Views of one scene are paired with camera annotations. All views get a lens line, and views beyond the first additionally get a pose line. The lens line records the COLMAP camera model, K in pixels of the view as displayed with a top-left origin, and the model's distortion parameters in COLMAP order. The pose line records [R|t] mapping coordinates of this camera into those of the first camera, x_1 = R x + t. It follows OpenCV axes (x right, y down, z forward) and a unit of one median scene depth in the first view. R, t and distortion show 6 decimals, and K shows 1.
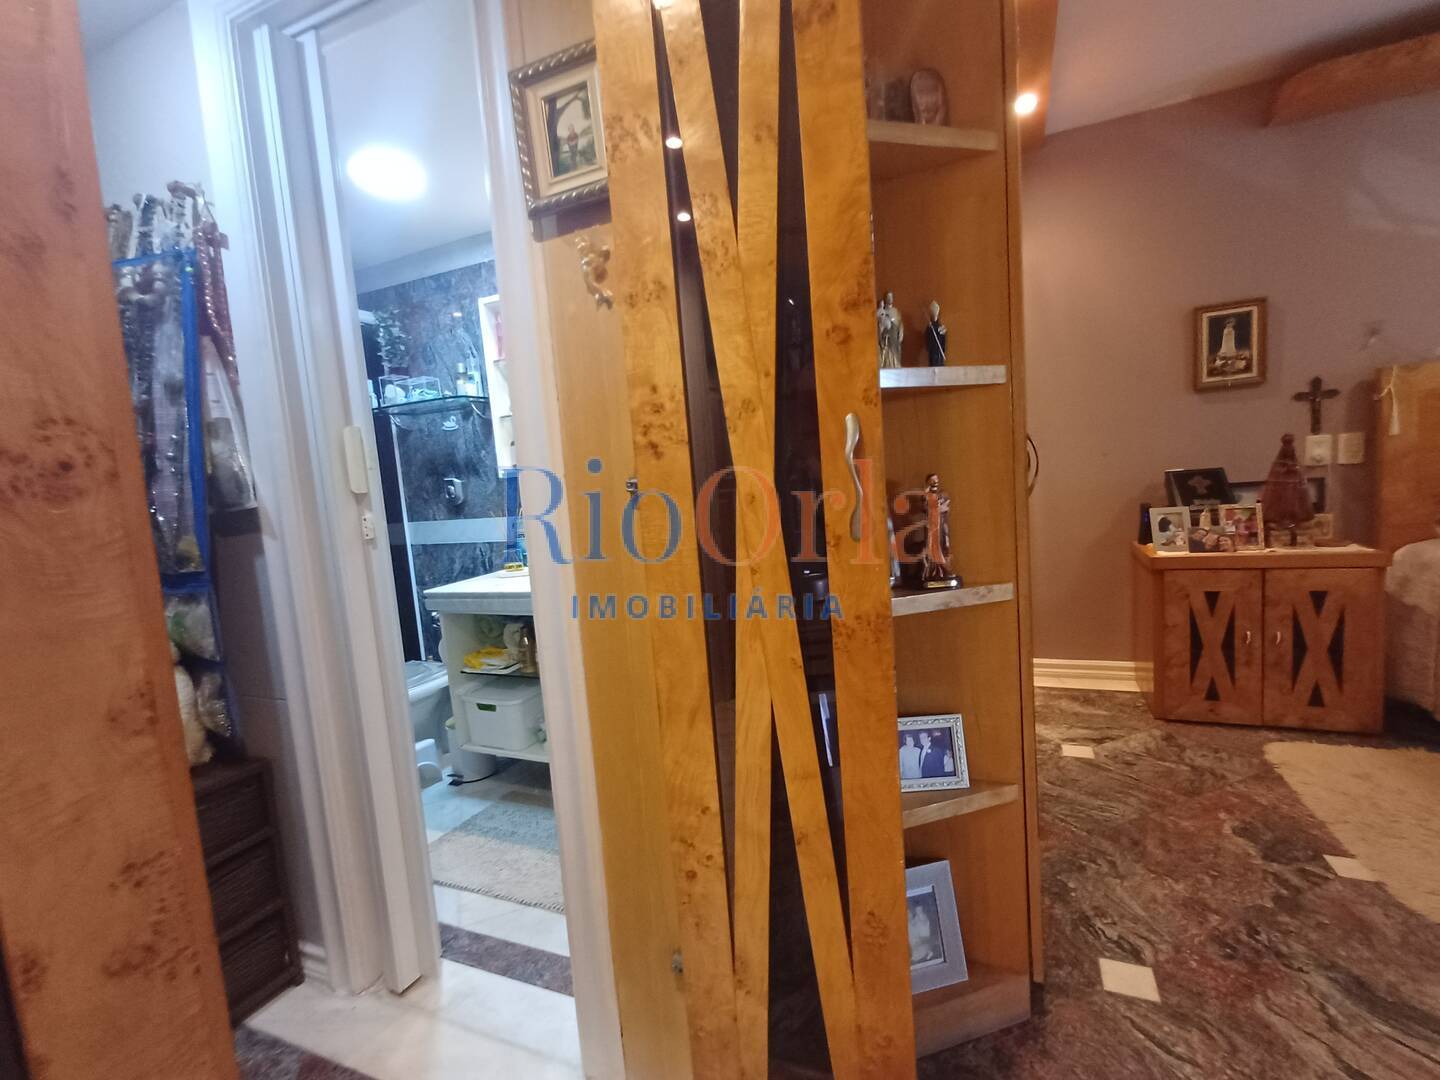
lens RADIAL K [[657.2, 0, 719.2], [0, 657.2, 539.1], [0, 0, 1]] dist [0.001915, -0.003547]
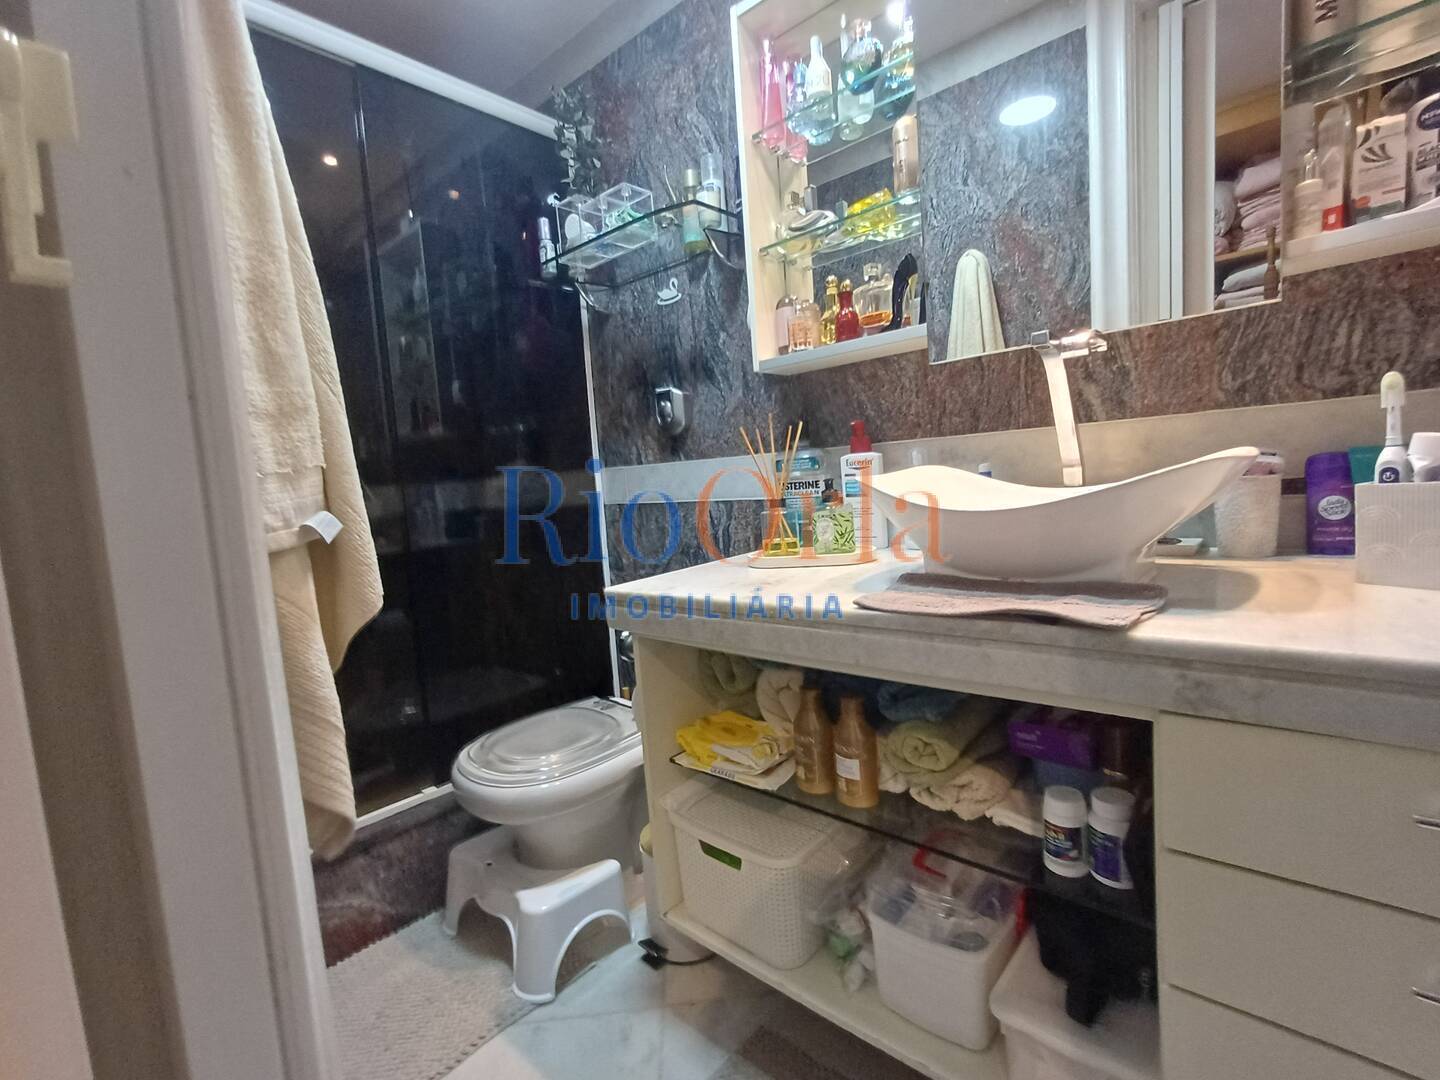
lens RADIAL K [[657.2, 0, 718.0], [0, 657.2, 538.9], [0, 0, 1]] dist [0.001915, -0.003547]
pose [[0.952176, 0.044943, -0.302226, -0.190229], [-0.039027, 0.998911, 0.025587, 0.023124], [0.303047, -0.012568, 0.952893, 0.475989]]
